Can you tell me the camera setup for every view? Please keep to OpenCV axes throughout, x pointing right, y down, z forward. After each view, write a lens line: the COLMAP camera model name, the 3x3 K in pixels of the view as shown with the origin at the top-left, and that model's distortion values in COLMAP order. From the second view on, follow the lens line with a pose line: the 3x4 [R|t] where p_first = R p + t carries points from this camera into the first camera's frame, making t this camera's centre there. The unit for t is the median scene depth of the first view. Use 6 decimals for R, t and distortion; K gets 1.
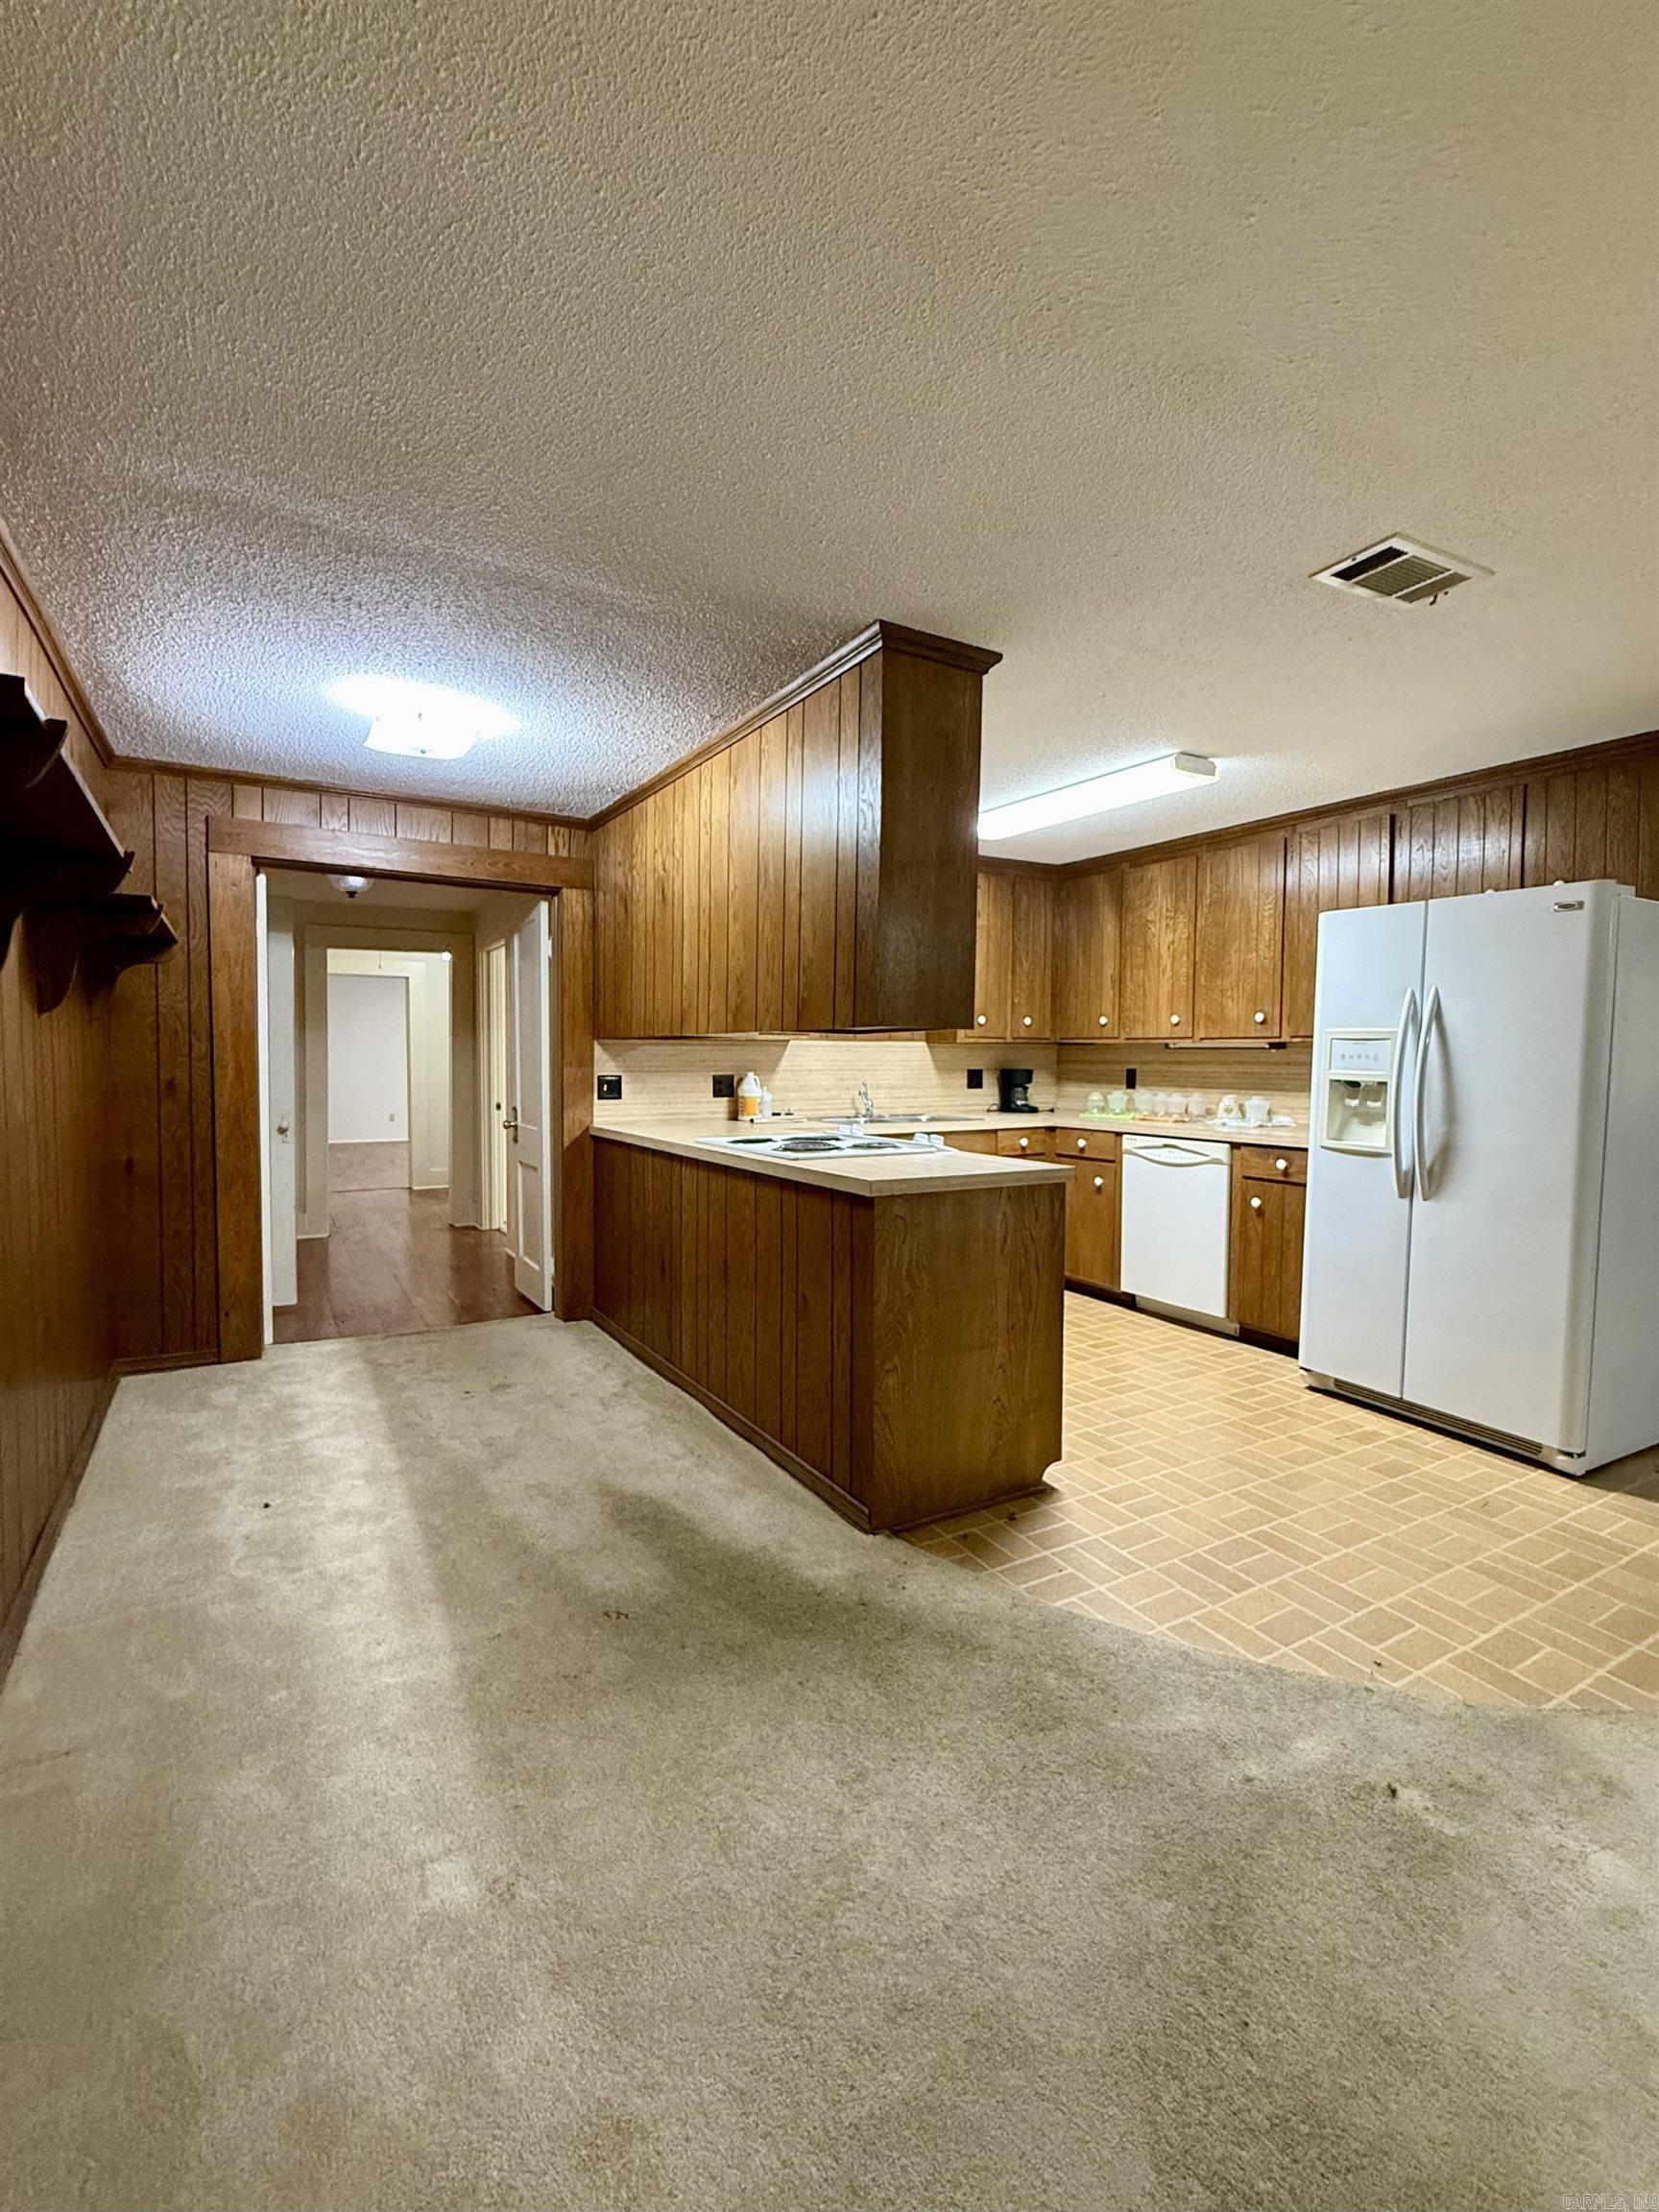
lens RADIAL K [[993.0, 0, 827.7], [0, 993.0, 1097.2], [0, 0, 1]] dist [-0.000955, -0.000011]
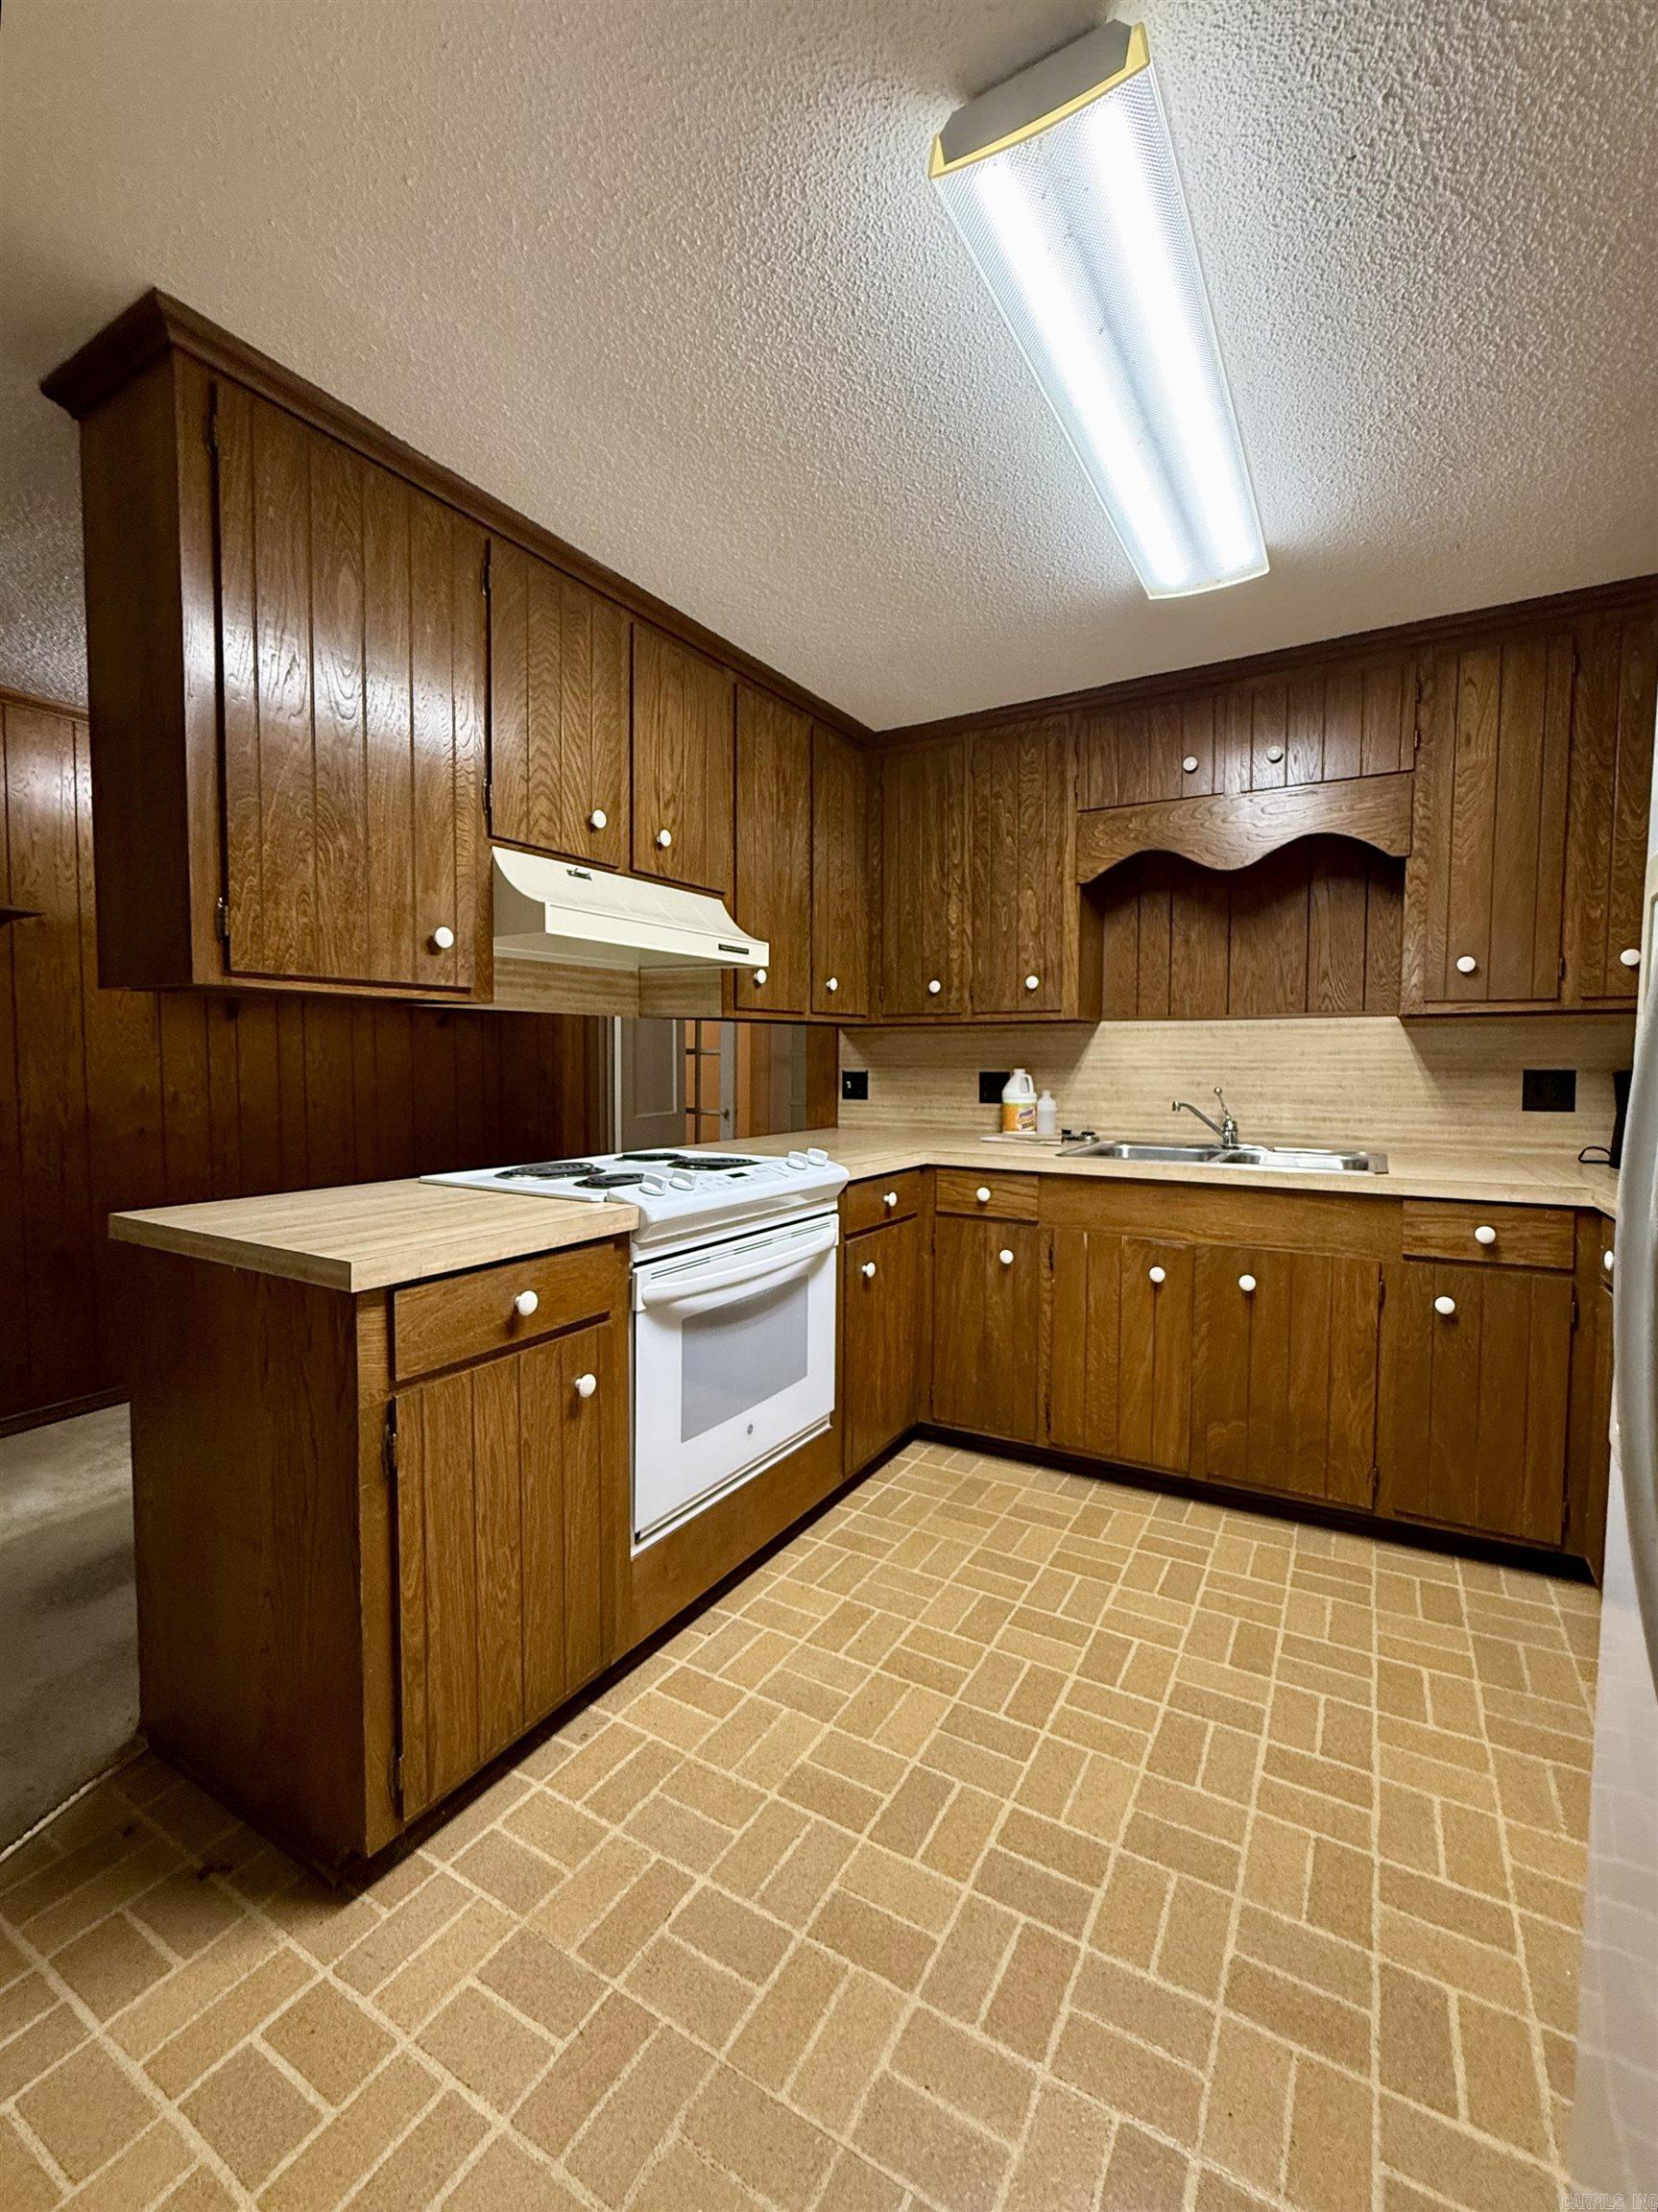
lens RADIAL K [[927.2, 0, 830.2], [0, 927.2, 1097.5], [0, 0, 1]] dist [0.000150, 0.000167]
pose [[0.491101, 0.036150, -0.870352, 0.536795], [-0.035851, 0.999131, 0.021269, -0.017952], [0.870364, 0.020758, 0.491970, 0.712240]]
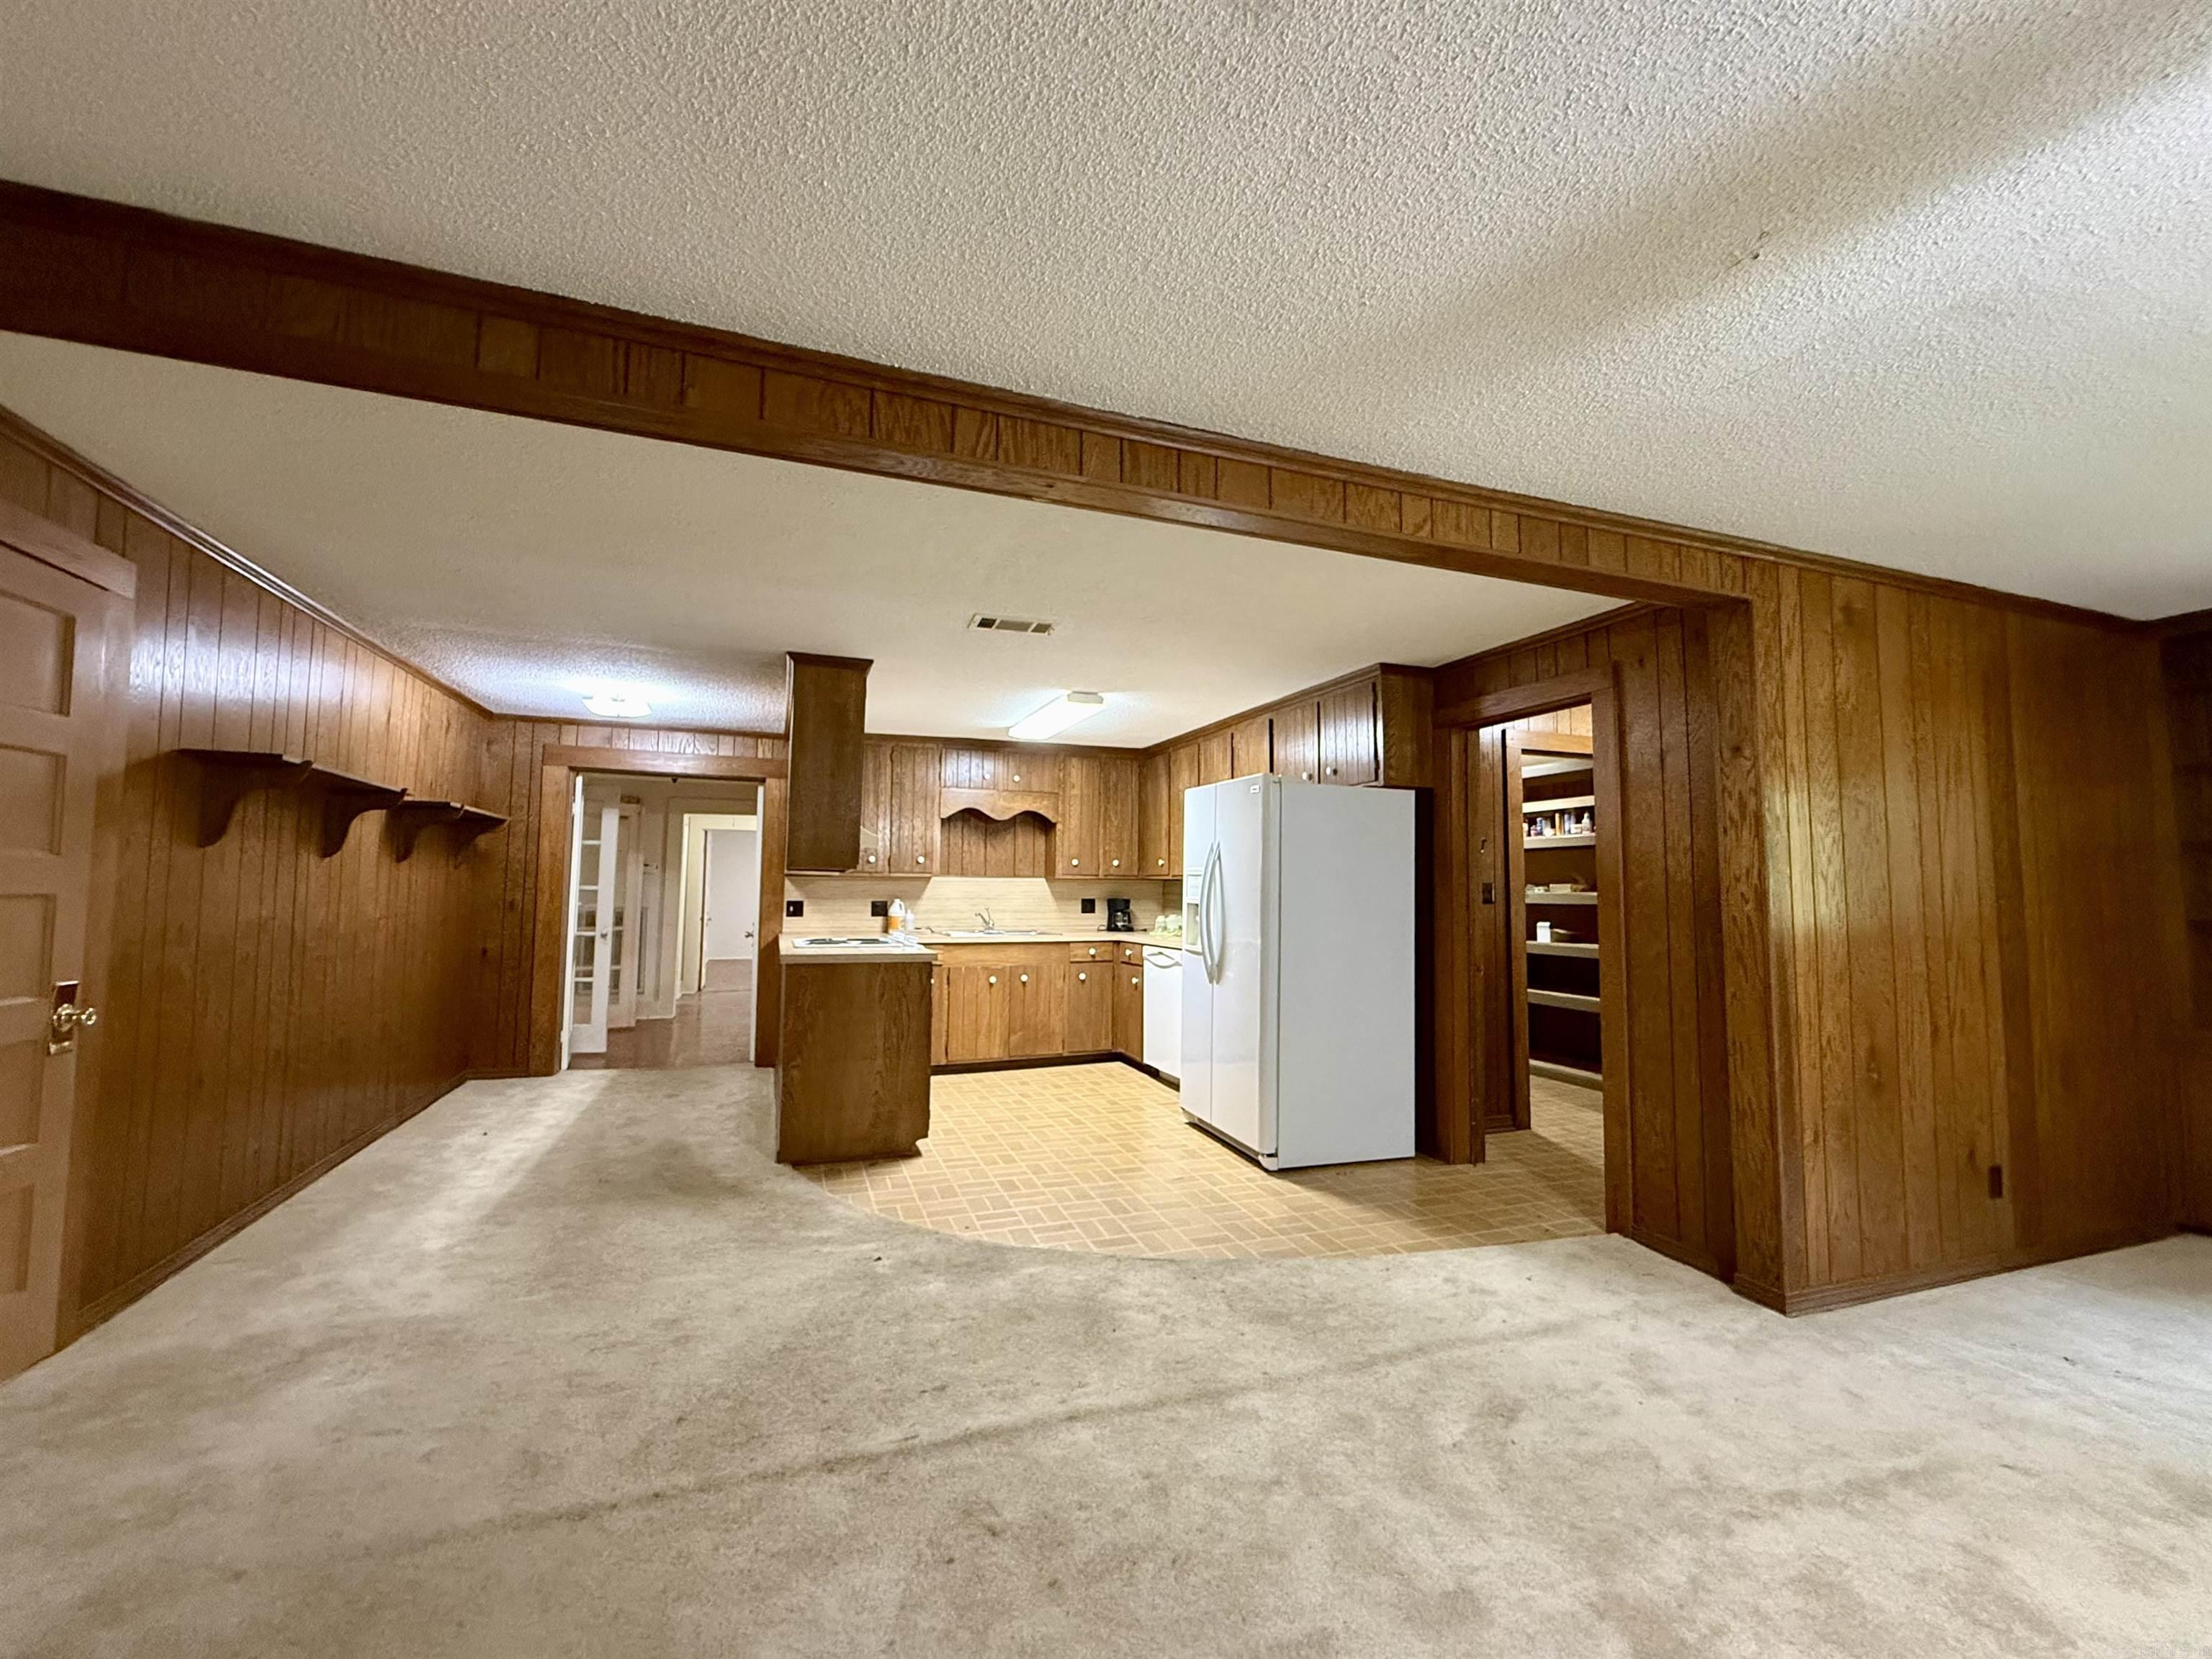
lens RADIAL K [[927.2, 0, 1097.8], [0, 927.2, 829.1], [0, 0, 1]] dist [0.000150, 0.000167]
pose [[0.982584, -0.009995, -0.185550, 0.579798], [-0.010586, 0.993920, -0.109595, 0.023020], [0.185517, 0.109650, 0.976504, -0.343127]]
